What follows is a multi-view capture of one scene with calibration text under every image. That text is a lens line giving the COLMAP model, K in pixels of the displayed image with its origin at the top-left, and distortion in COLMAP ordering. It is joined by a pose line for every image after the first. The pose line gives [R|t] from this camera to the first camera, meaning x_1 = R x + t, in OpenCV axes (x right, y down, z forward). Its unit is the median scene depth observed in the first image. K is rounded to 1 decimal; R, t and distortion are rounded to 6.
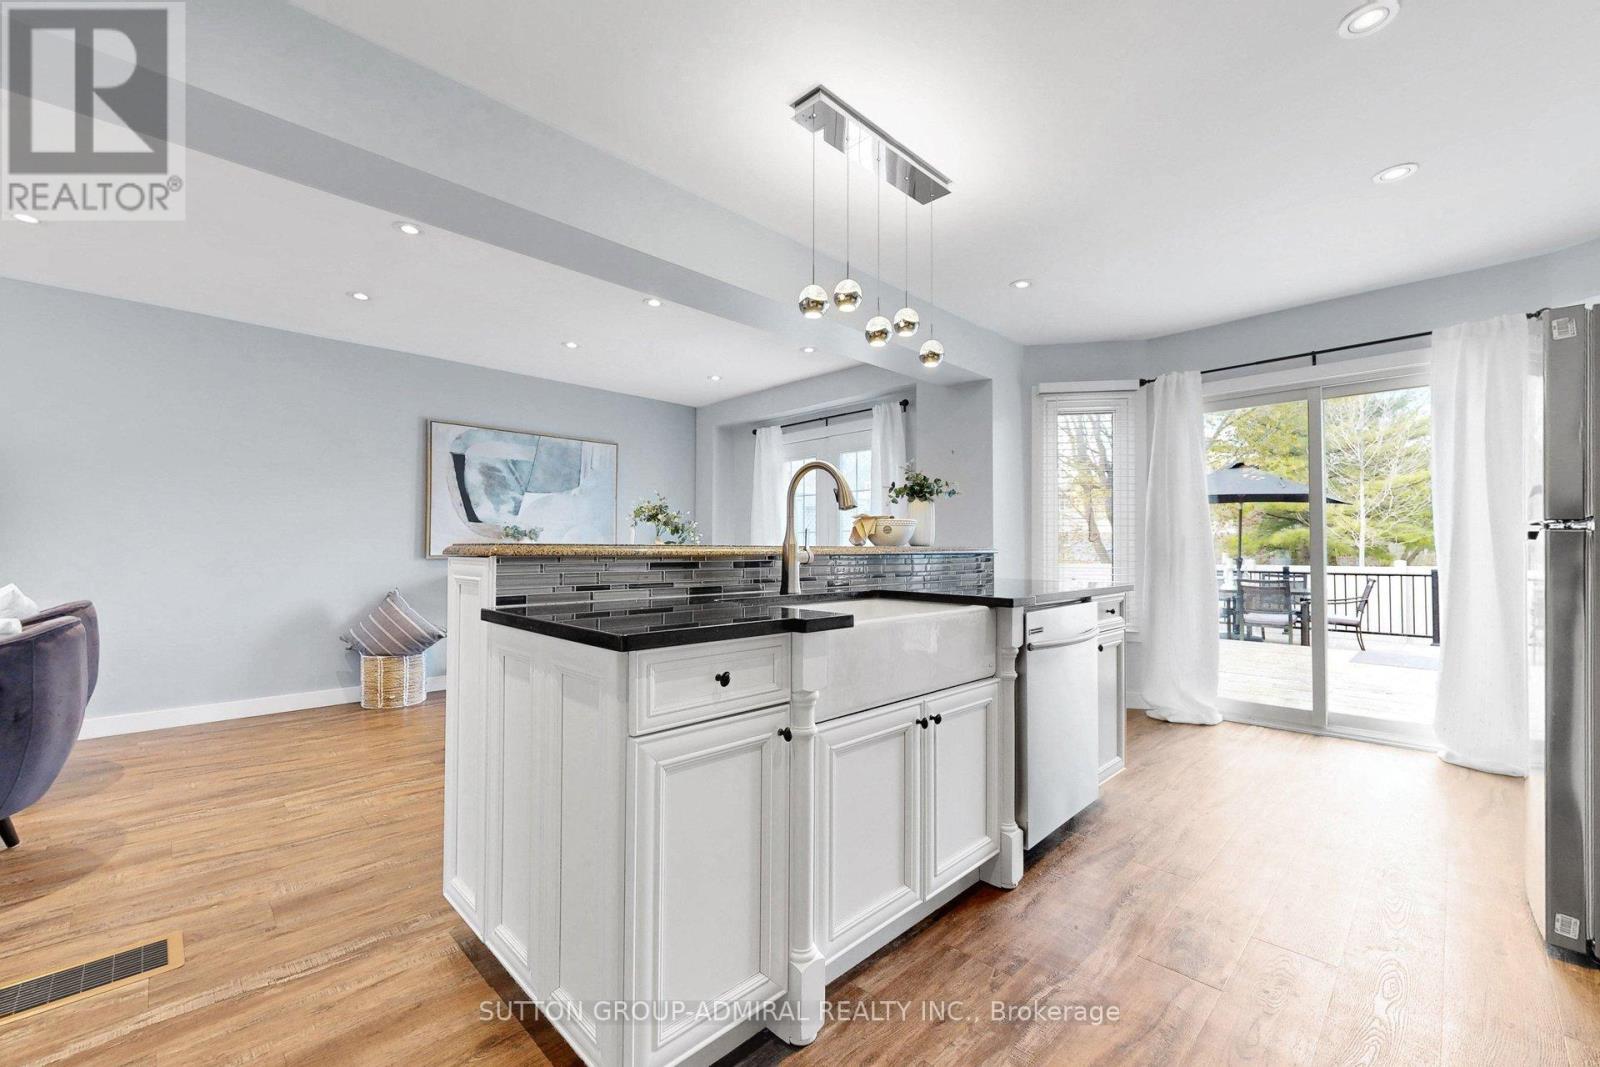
lens RADIAL K [[667.2, 0, 775.1], [0, 667.2, 532.5], [0, 0, 1]] dist [0.000943, -0.000040]
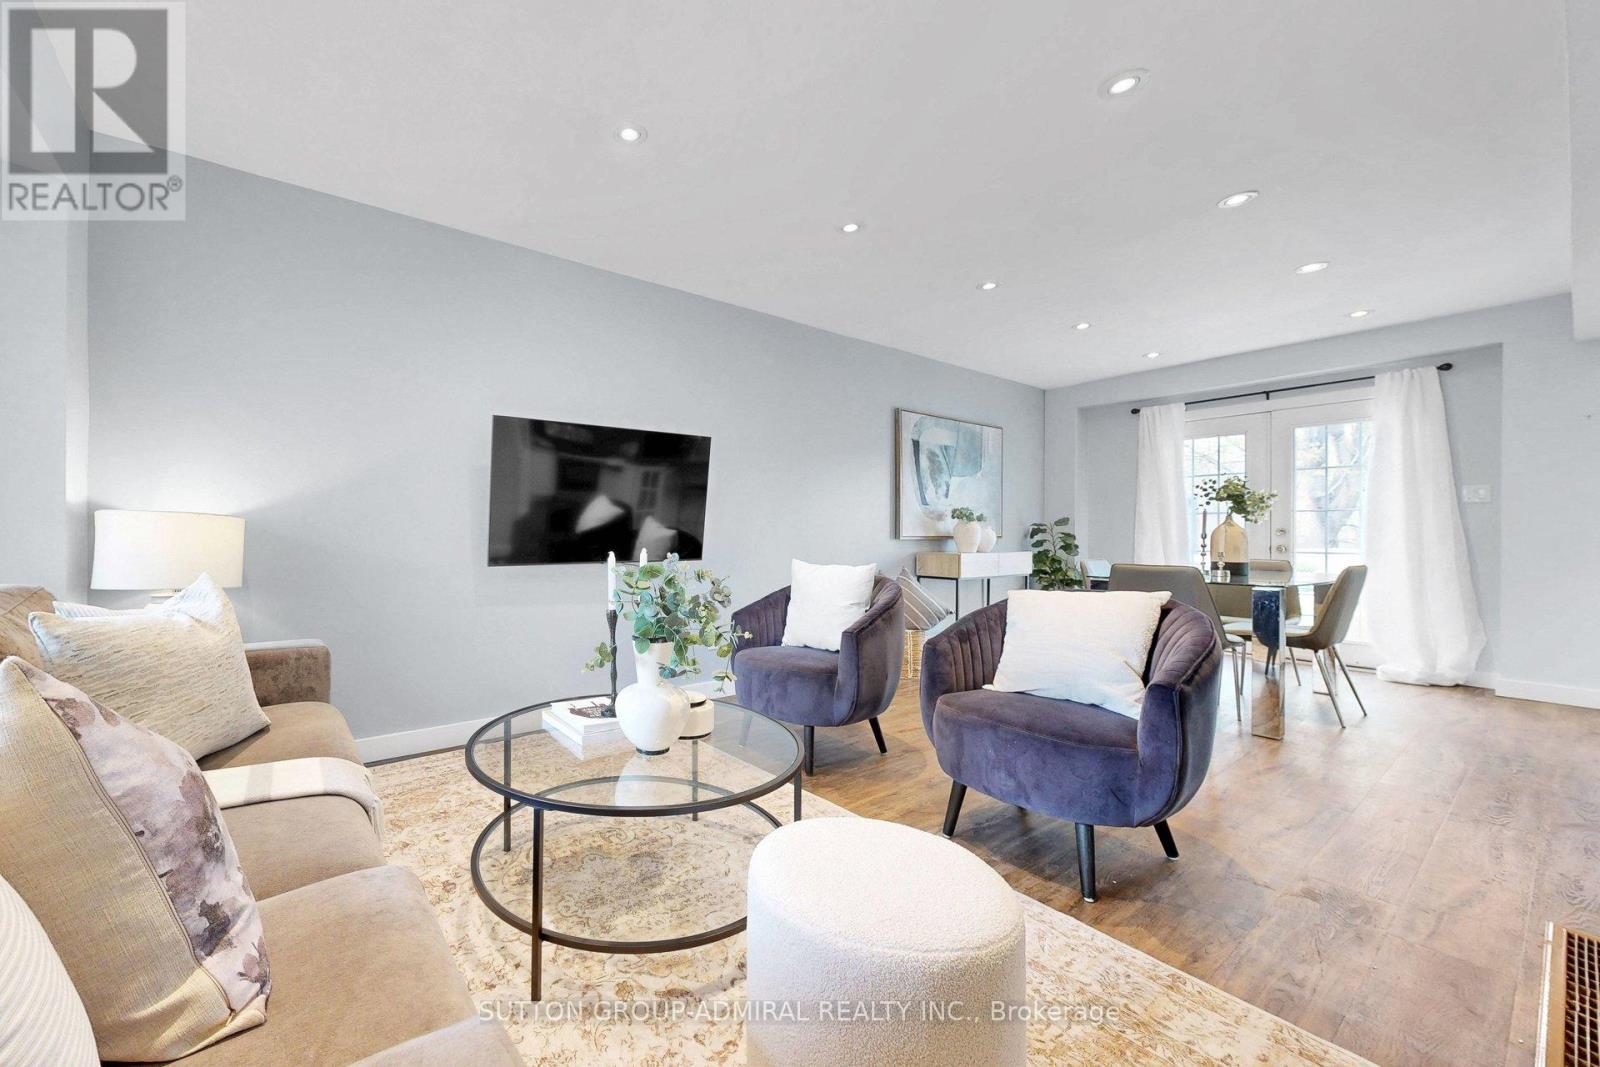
lens RADIAL K [[605.9, 0, 658.7], [0, 605.9, 537.4], [0, 0, 1]] dist [0.009676, -0.000048]
pose [[0.979537, 0.002736, -0.201248, -0.659964], [0.003941, 0.999455, 0.032769, 0.002369], [0.201228, -0.032892, 0.978992, -0.024453]]
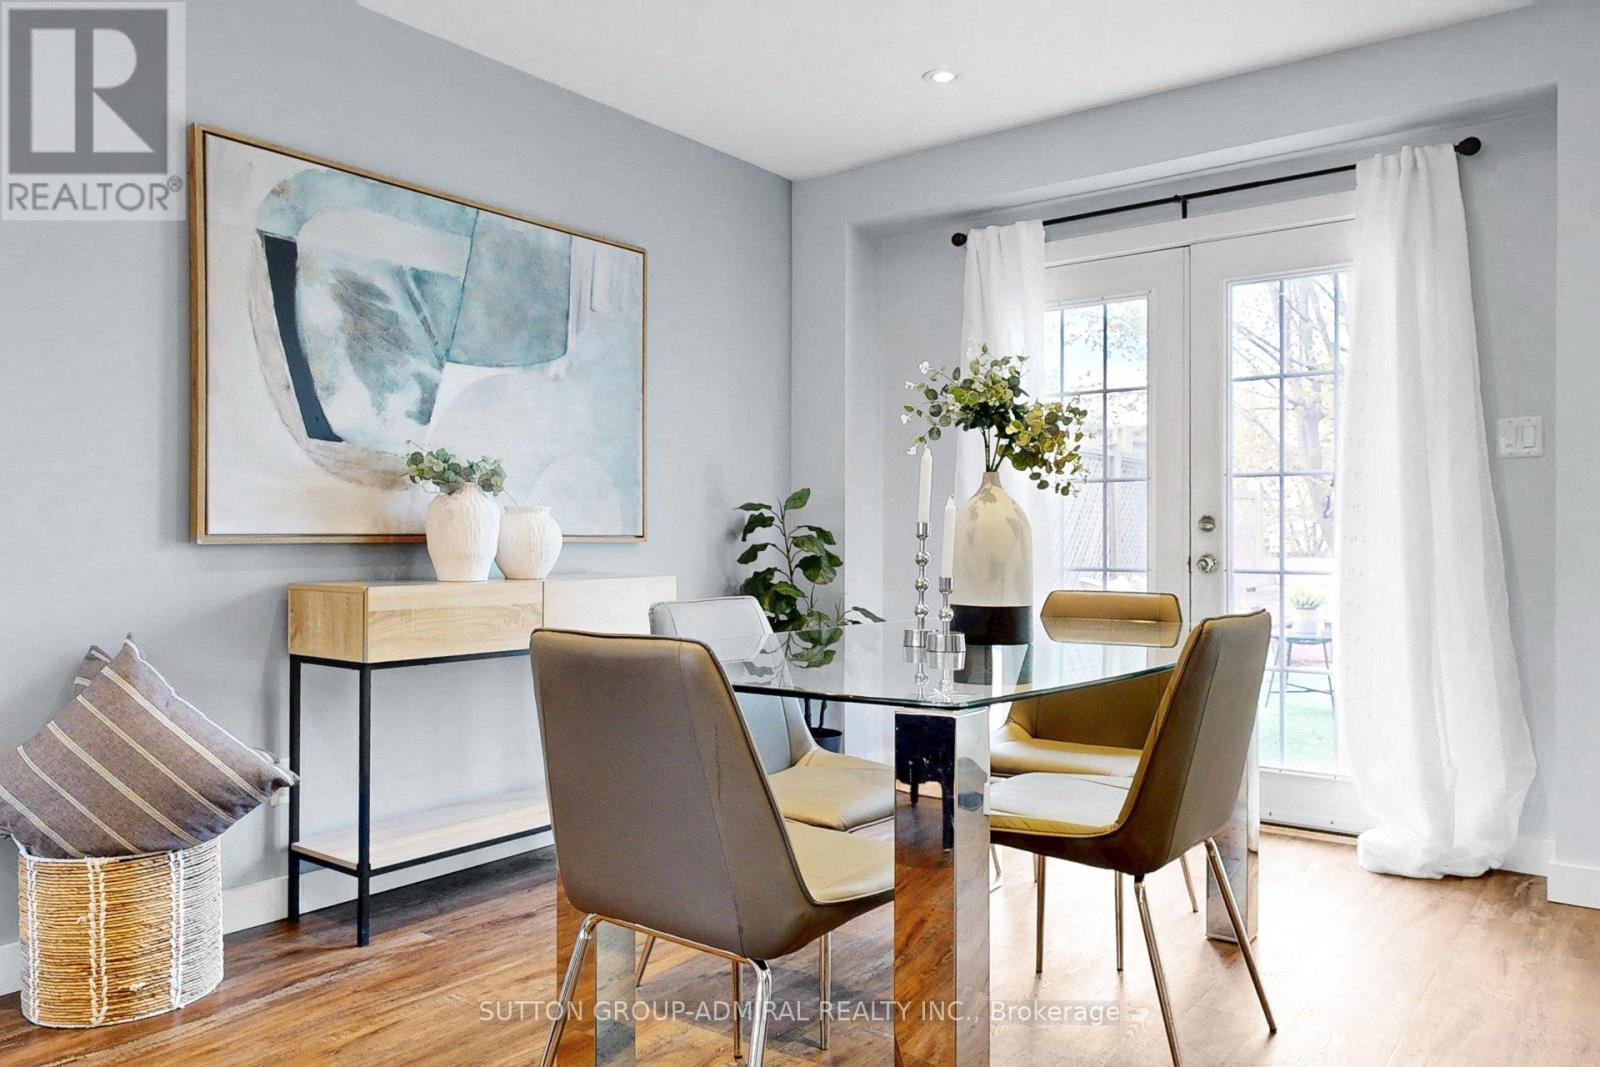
lens RADIAL K [[1181.9, 0, 770.2], [0, 1181.9, 542.0], [0, 0, 1]] dist [-0.006051, 0.011075]
pose [[0.992401, 0.001788, 0.123036, -0.290694], [-0.005700, 0.999489, 0.031451, 0.017257], [-0.122917, -0.031913, 0.991904, 0.353272]]
